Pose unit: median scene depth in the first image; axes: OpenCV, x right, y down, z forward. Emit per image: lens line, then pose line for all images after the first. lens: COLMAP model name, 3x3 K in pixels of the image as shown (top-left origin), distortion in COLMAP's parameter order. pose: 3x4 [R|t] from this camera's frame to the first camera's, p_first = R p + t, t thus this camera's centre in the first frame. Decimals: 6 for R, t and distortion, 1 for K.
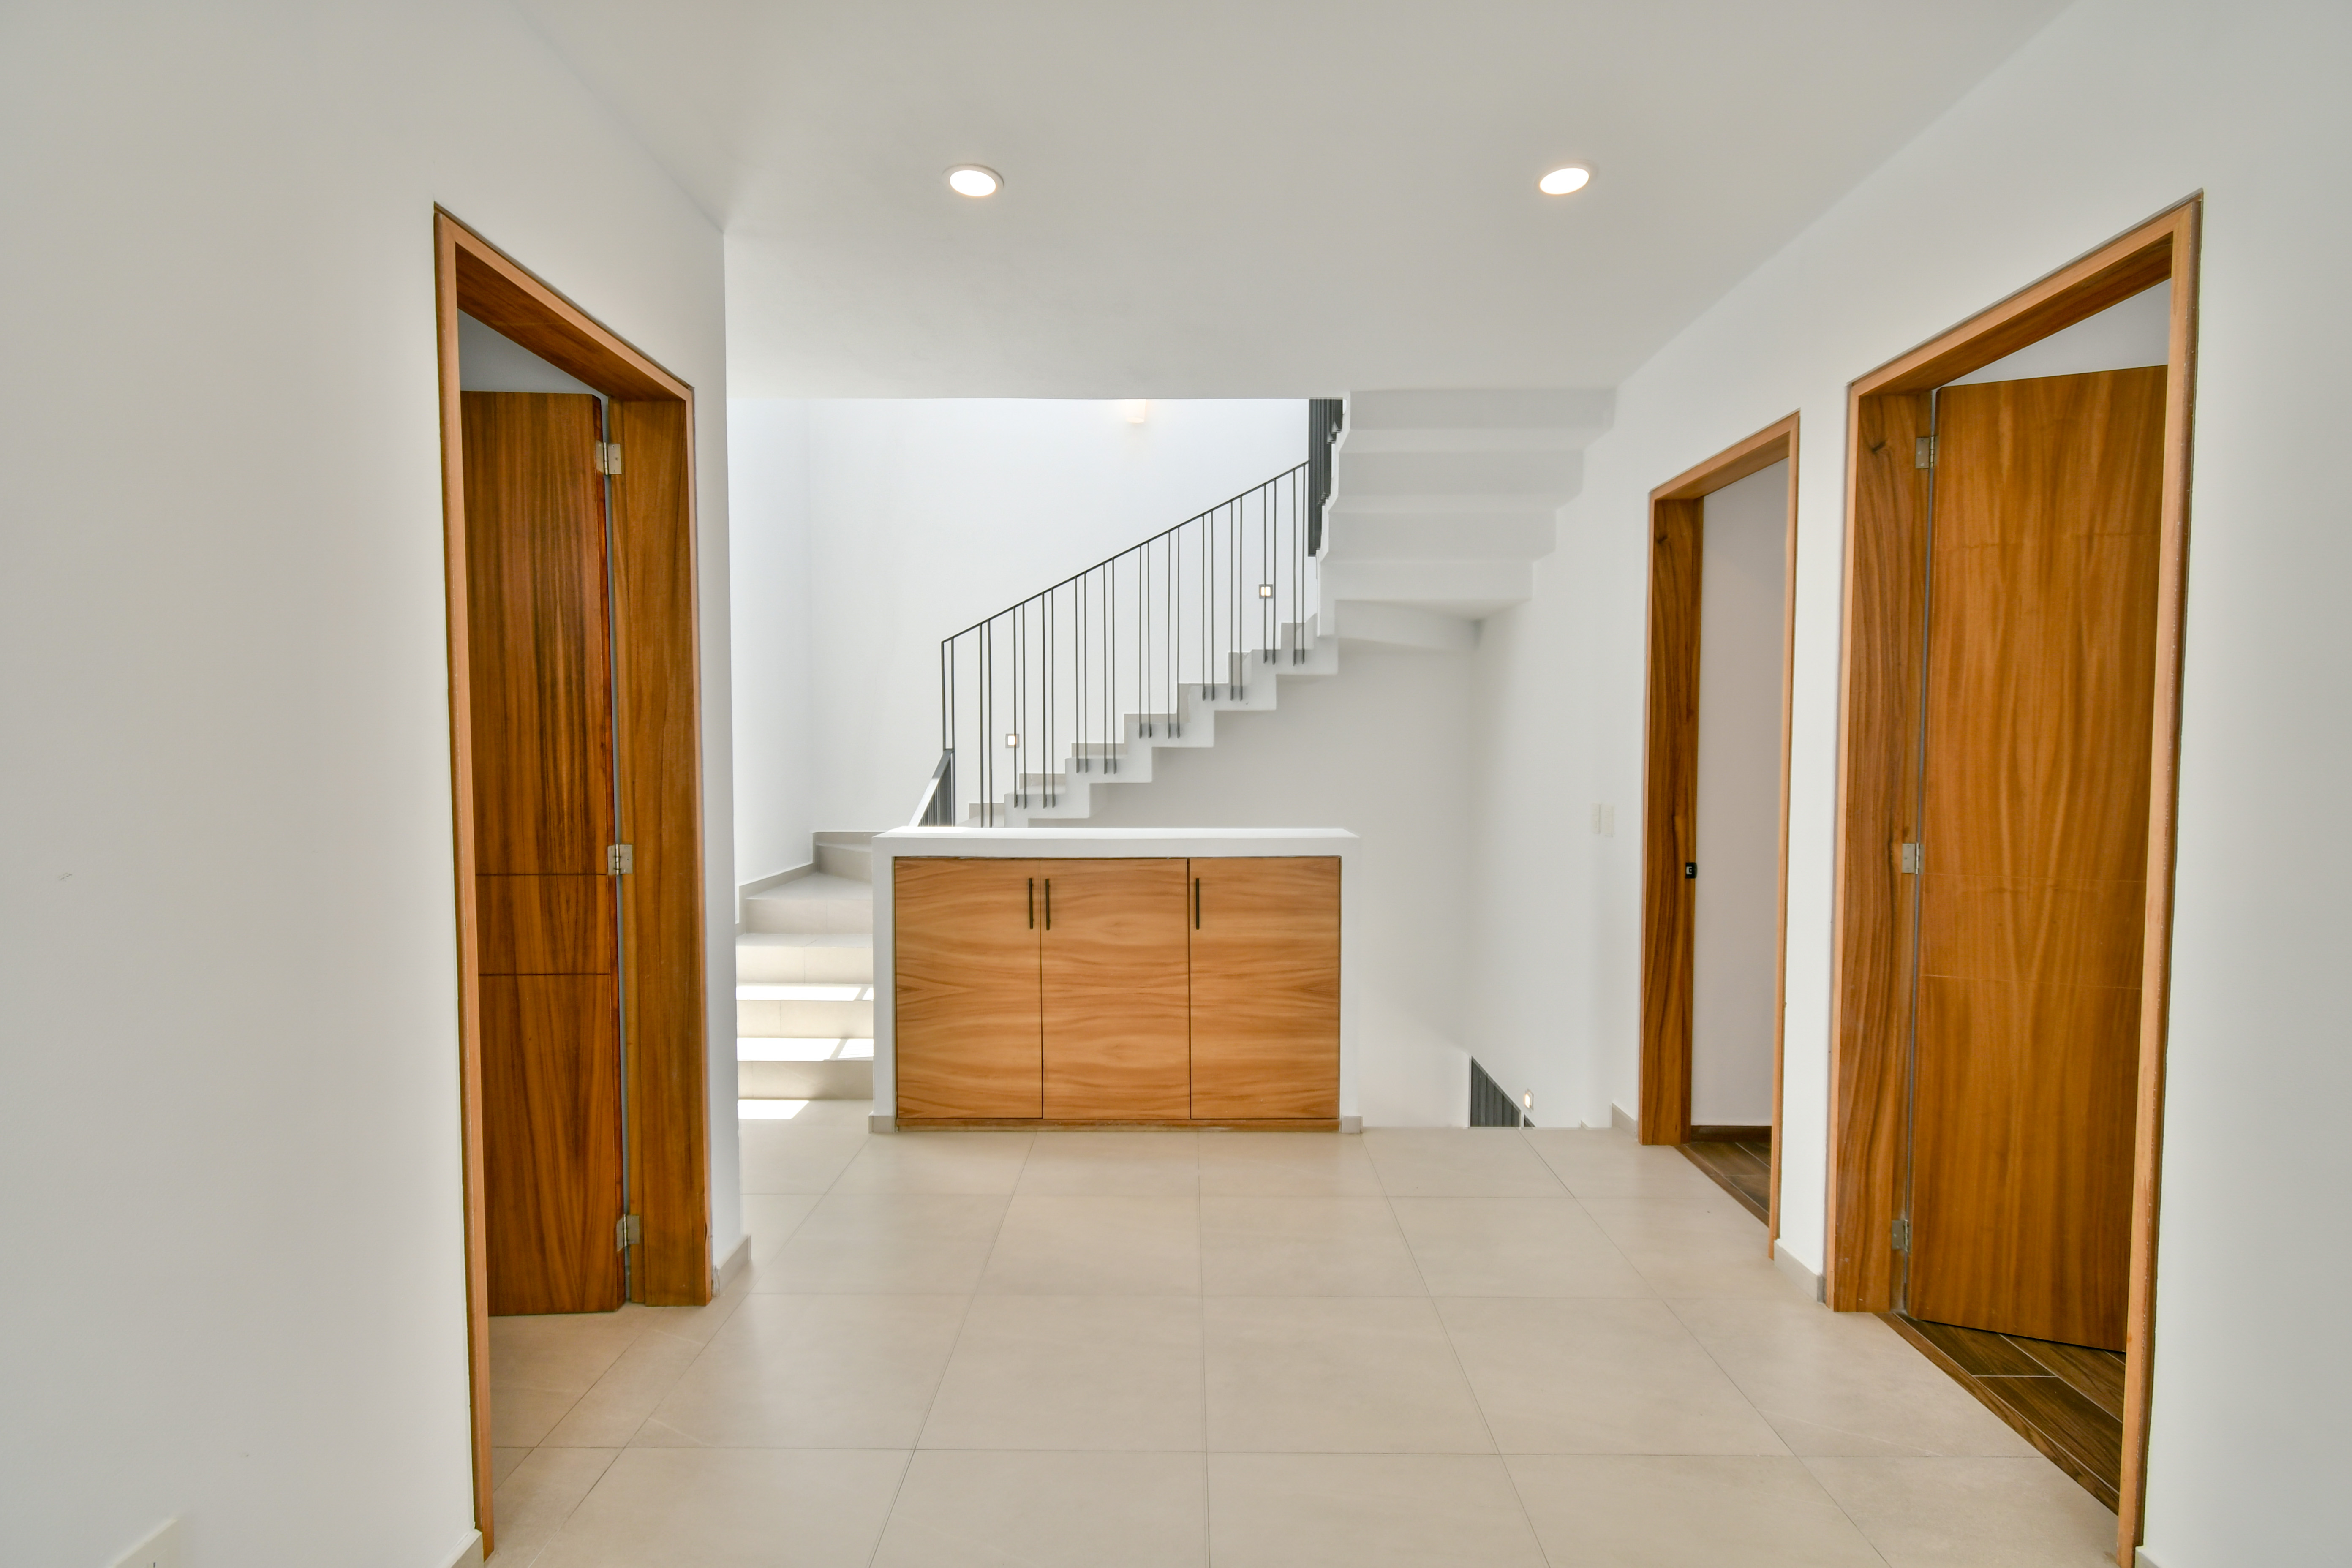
lens RADIAL K [[1030.6, 0, 1176.0], [0, 1030.6, 784.0], [0, 0, 1]] dist [0.002604, -0.000581]
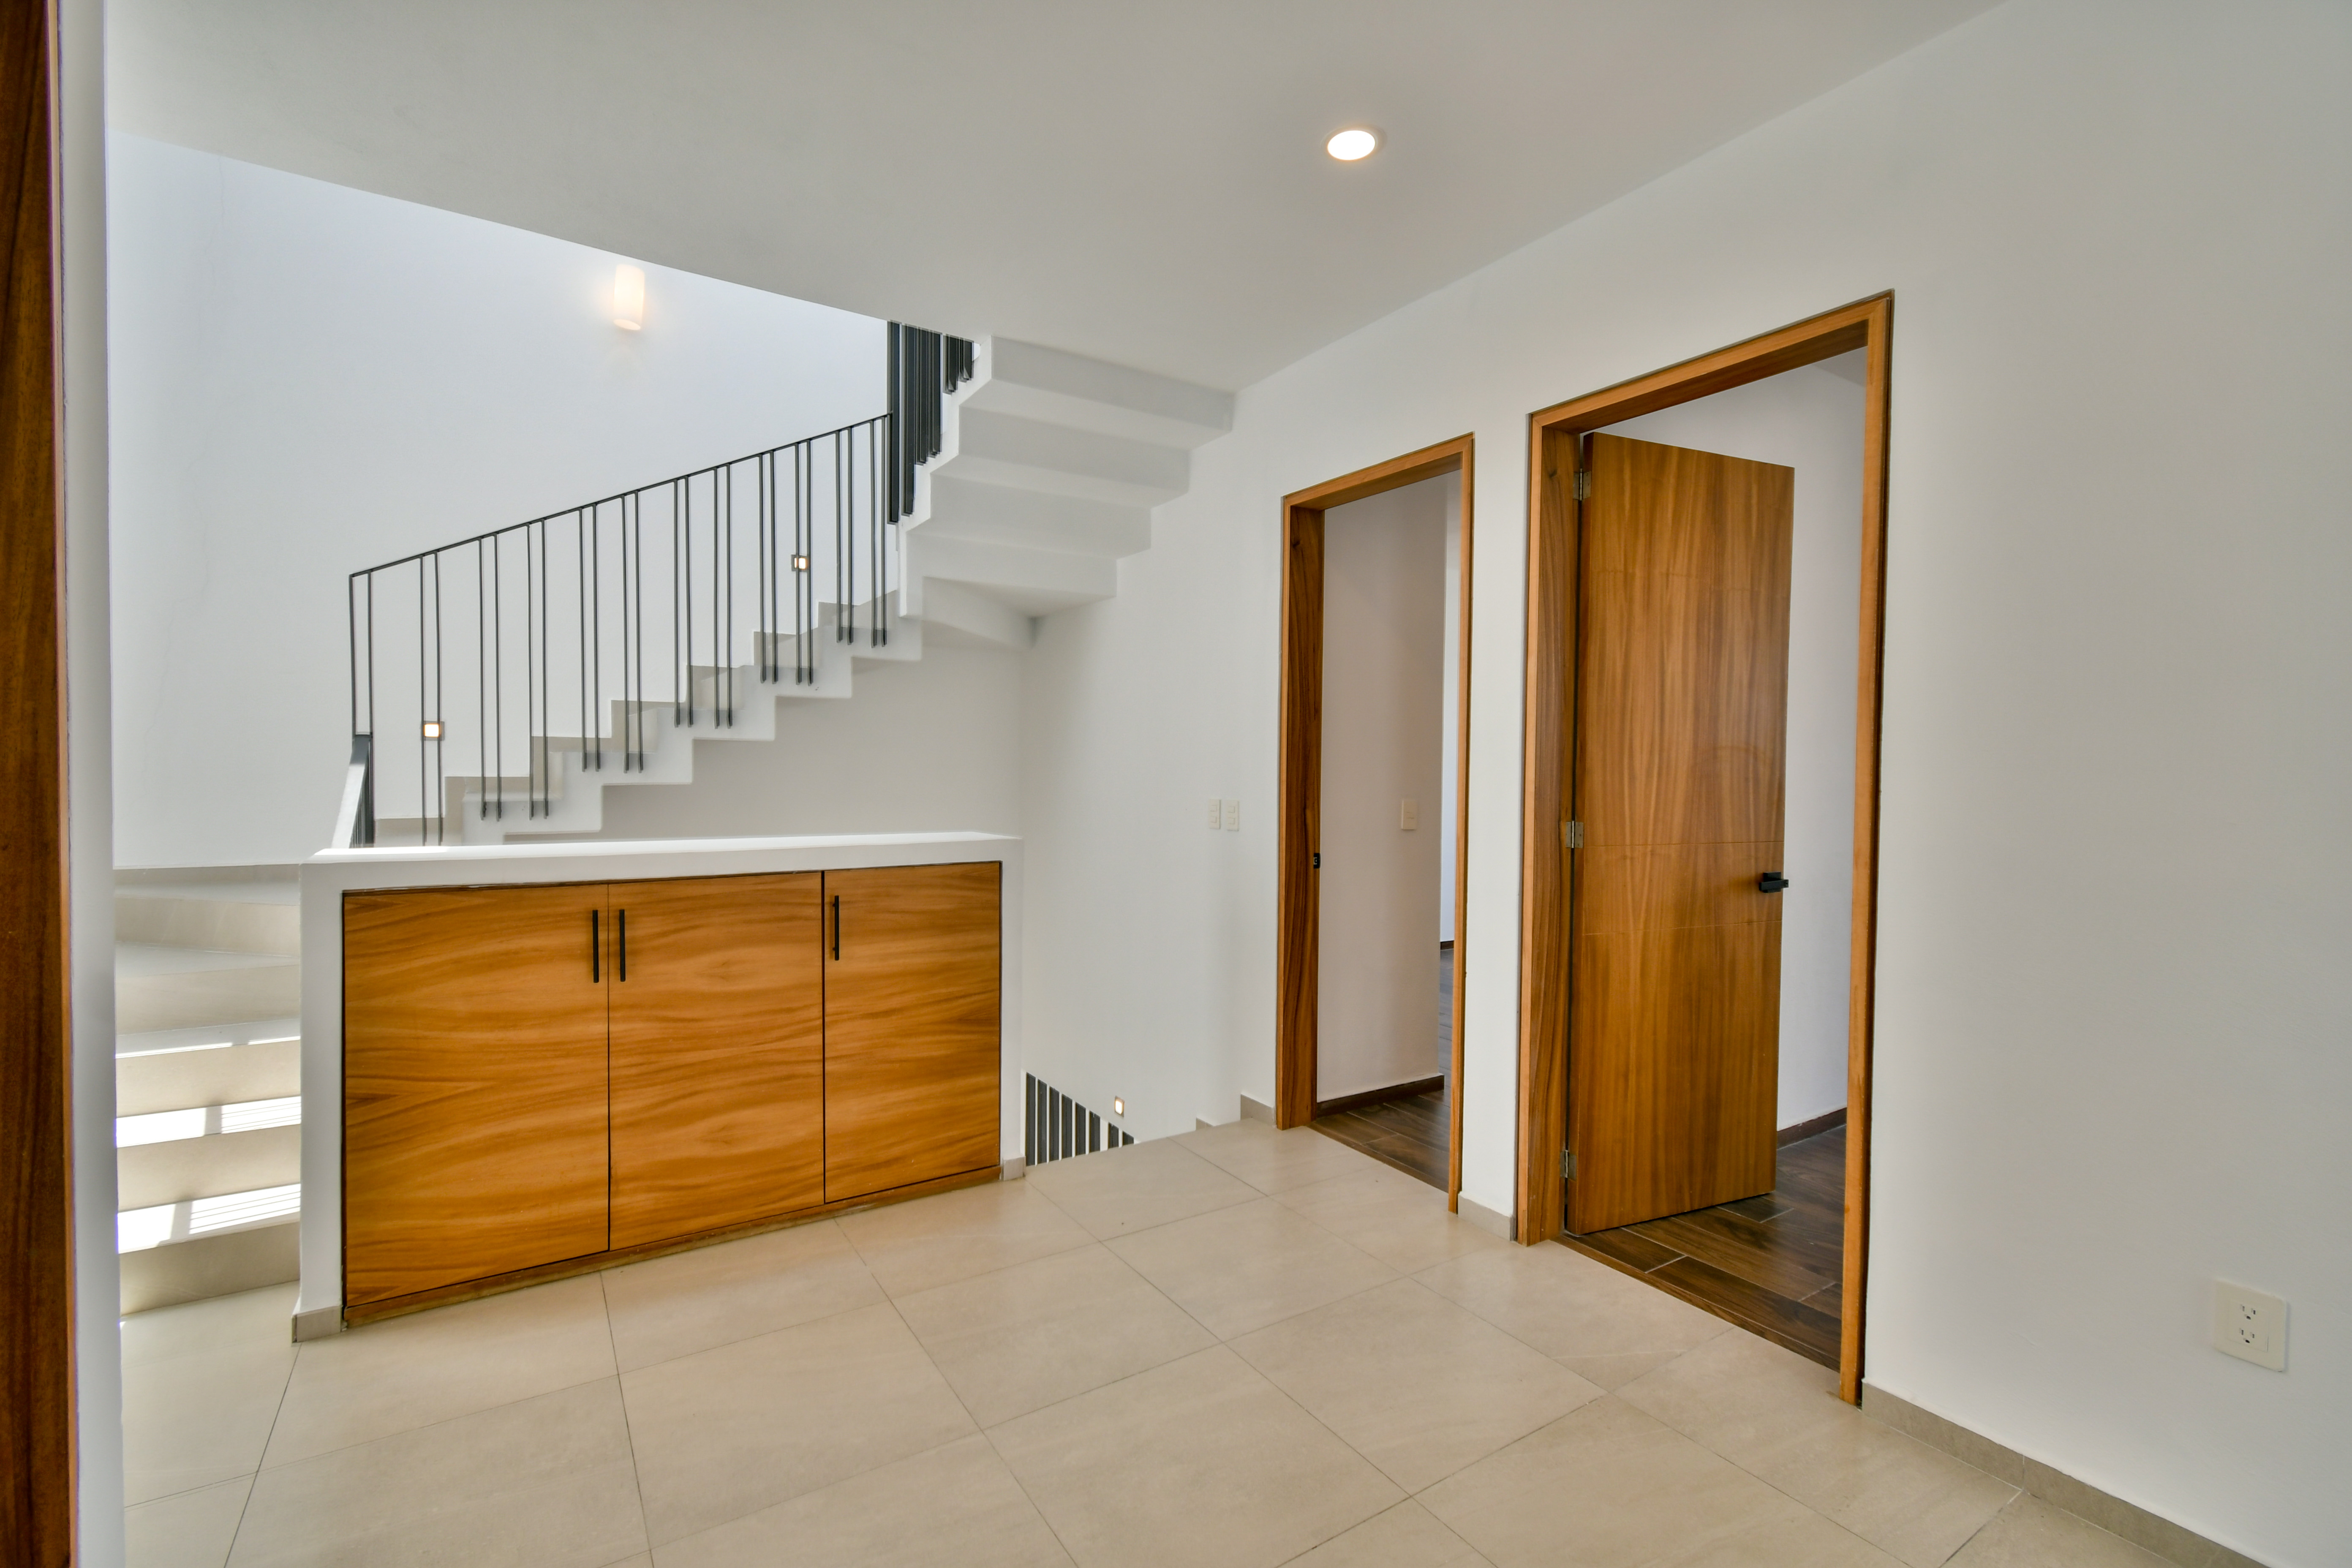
lens RADIAL K [[1037.2, 0, 1176.0], [0, 1037.2, 784.0], [0, 0, 1]] dist [0.010435, 0.000238]
pose [[0.835027, 0.000187, 0.550209, -0.199857], [0.010628, 0.999808, -0.016469, 0.020840], [-0.550106, 0.019599, 0.834865, 0.183937]]
